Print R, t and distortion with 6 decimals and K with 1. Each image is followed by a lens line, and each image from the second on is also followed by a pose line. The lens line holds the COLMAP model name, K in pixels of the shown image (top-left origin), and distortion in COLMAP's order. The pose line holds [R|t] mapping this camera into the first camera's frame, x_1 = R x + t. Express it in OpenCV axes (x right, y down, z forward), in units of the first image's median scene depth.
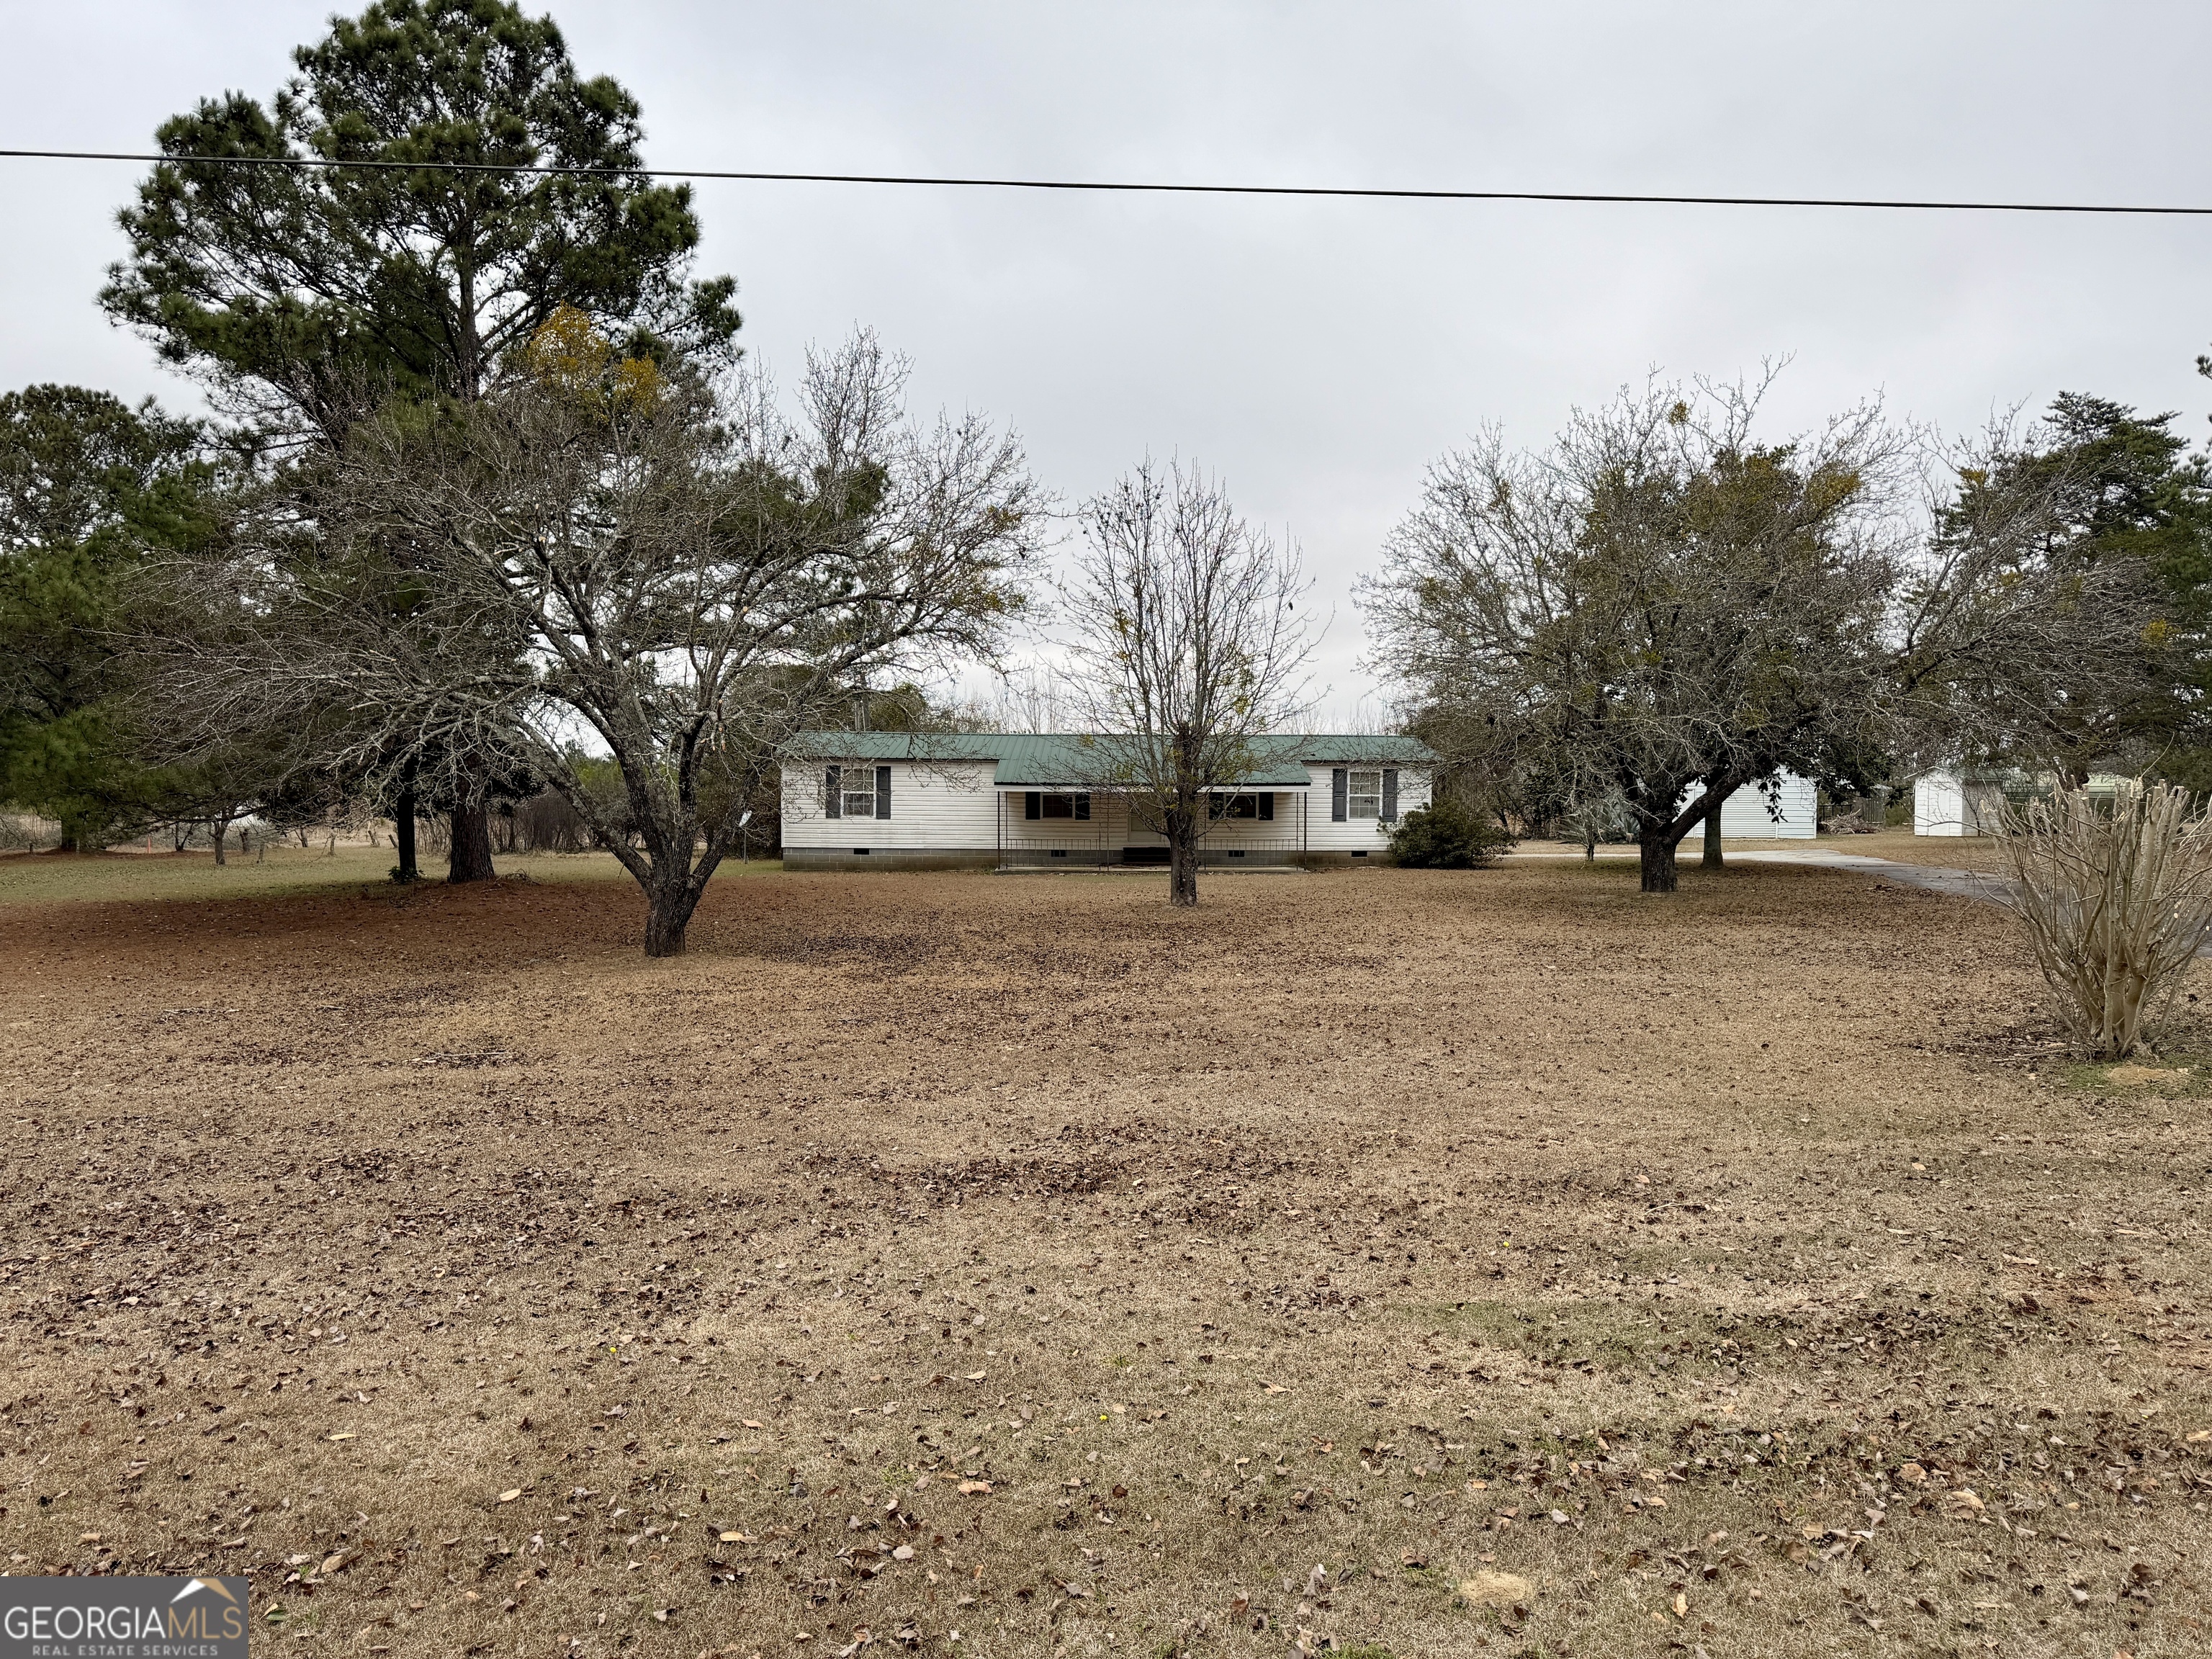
lens RADIAL K [[1548.1, 0, 1106.2], [0, 1548.1, 829.8], [0, 0, 1]] dist [0.003438, 0.000647]
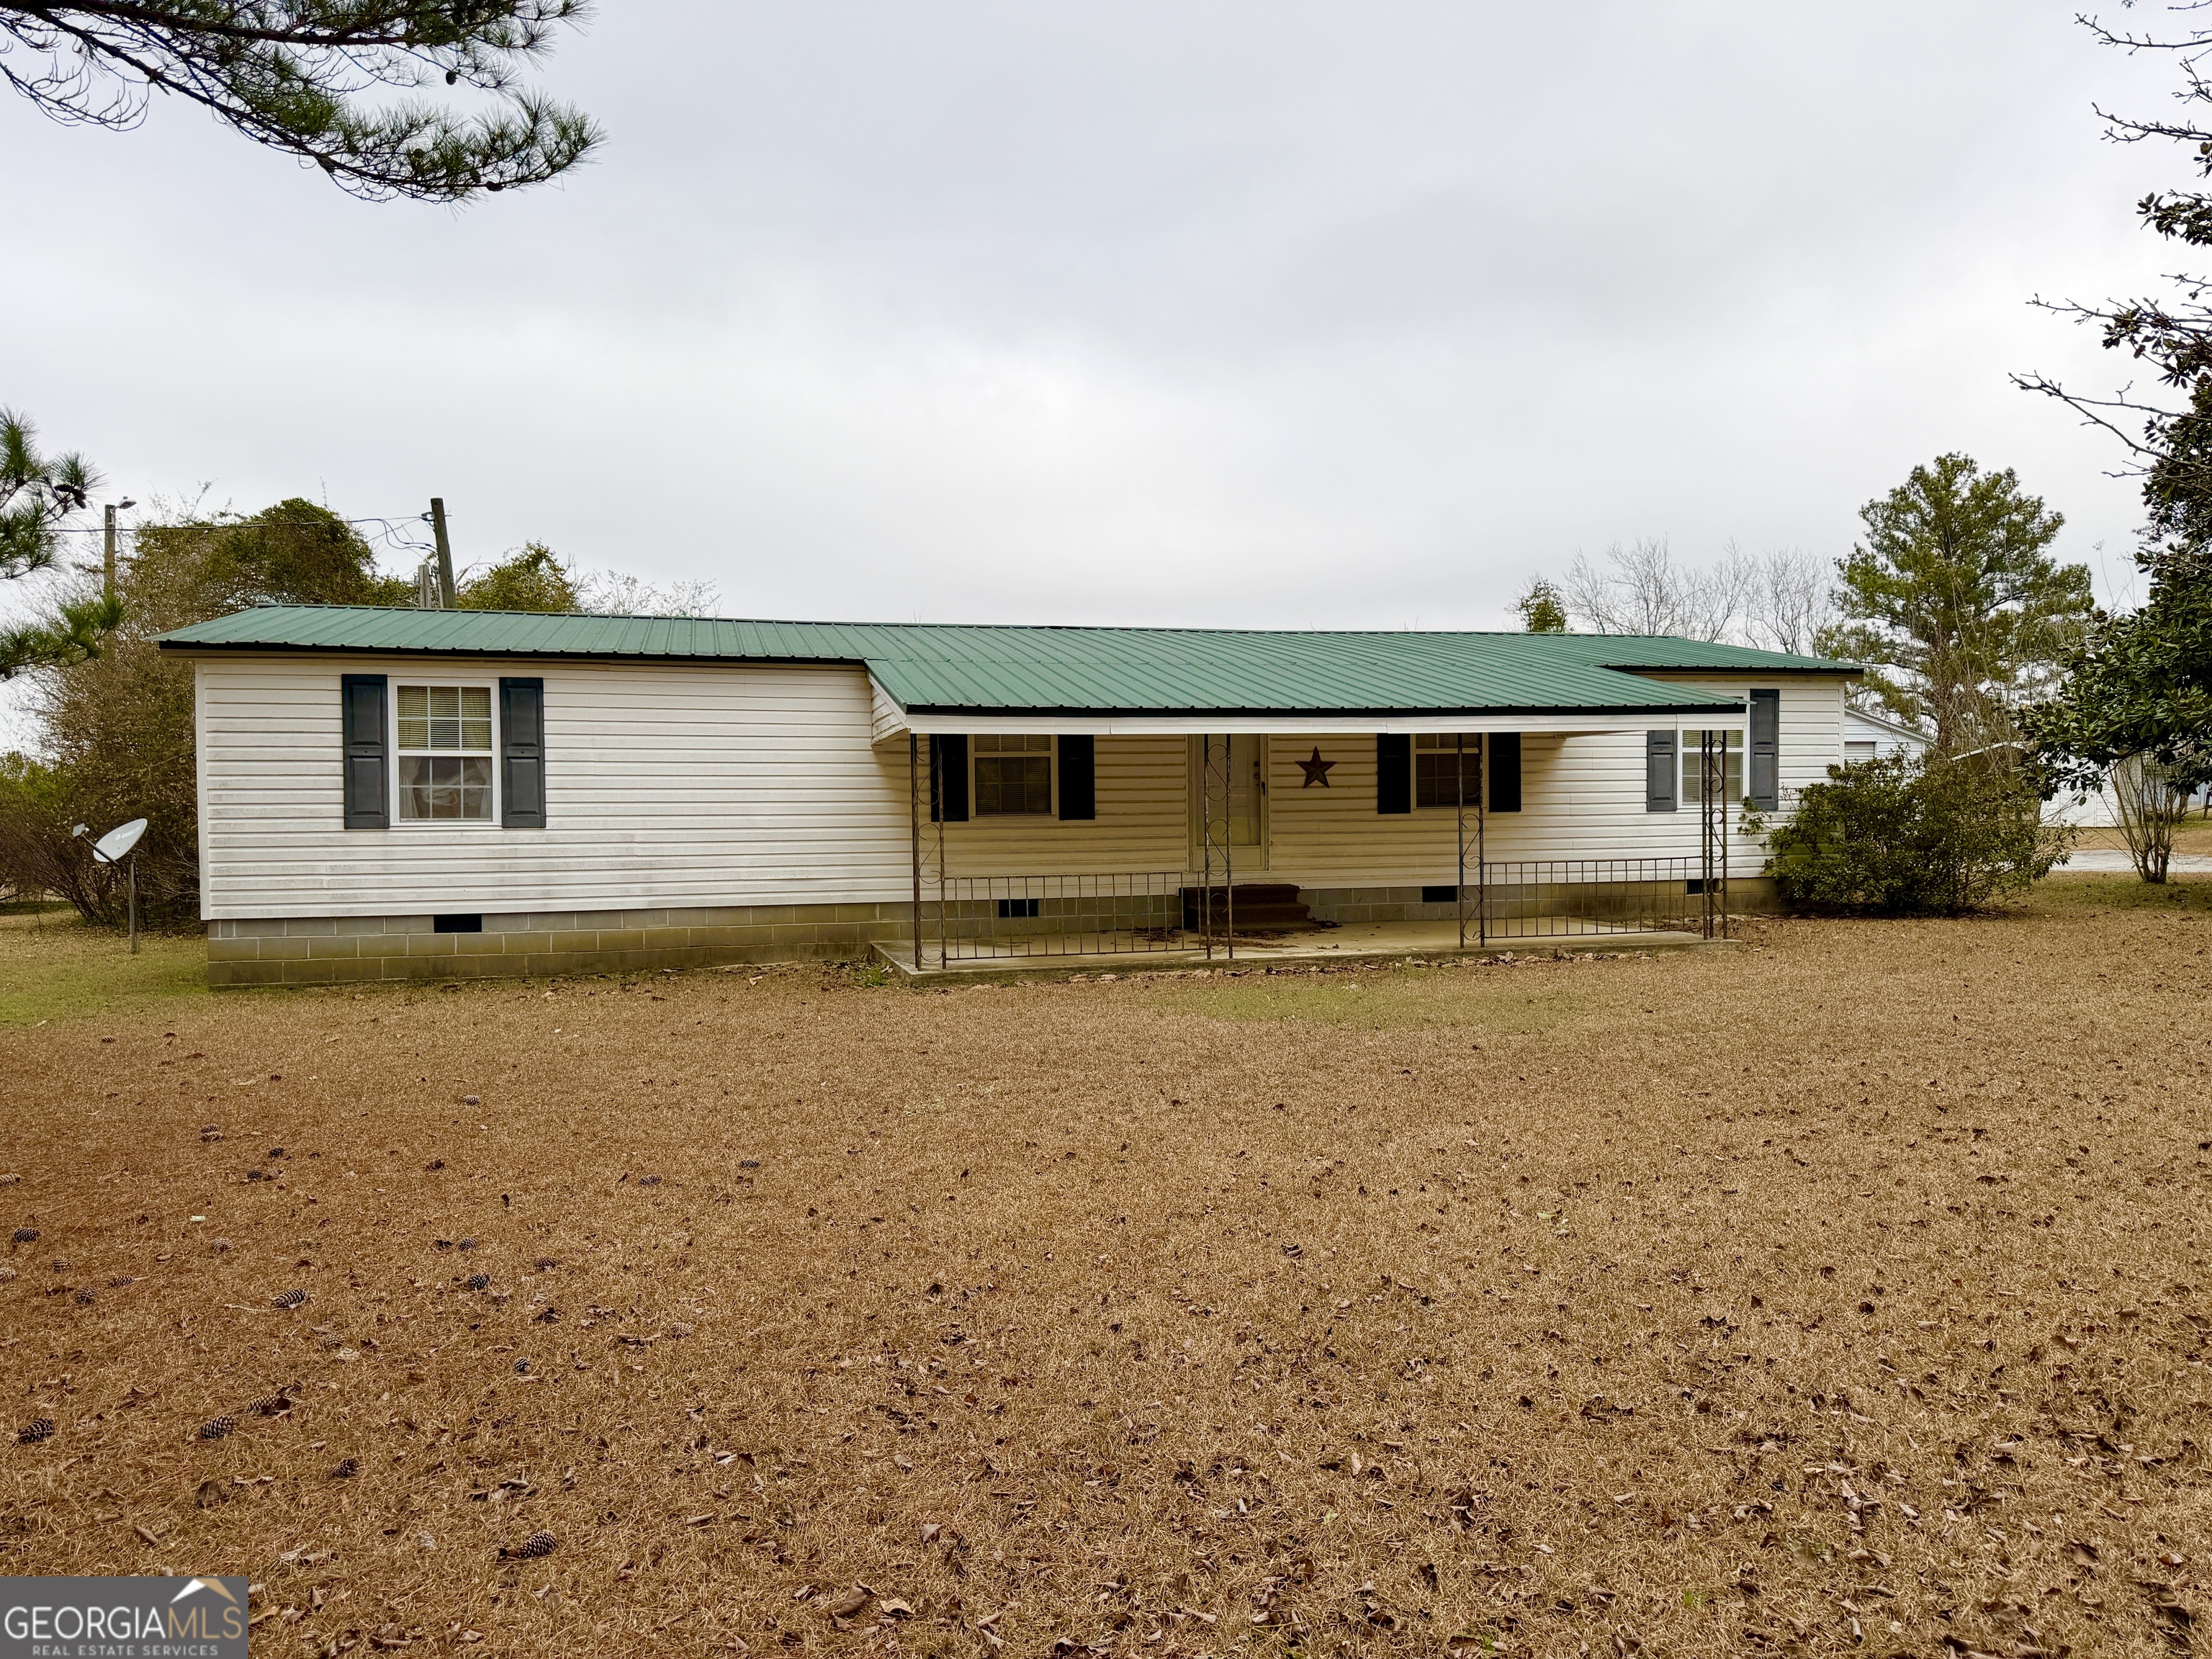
lens RADIAL K [[1548.1, 0, 1106.0], [0, 1548.1, 820.4], [0, 0, 1]] dist [0.003438, 0.000647]
pose [[0.960761, -0.019517, 0.276690, -0.114744], [0.022656, 0.999710, -0.008153, -0.002867], [-0.276451, 0.014102, 0.960925, 0.630567]]
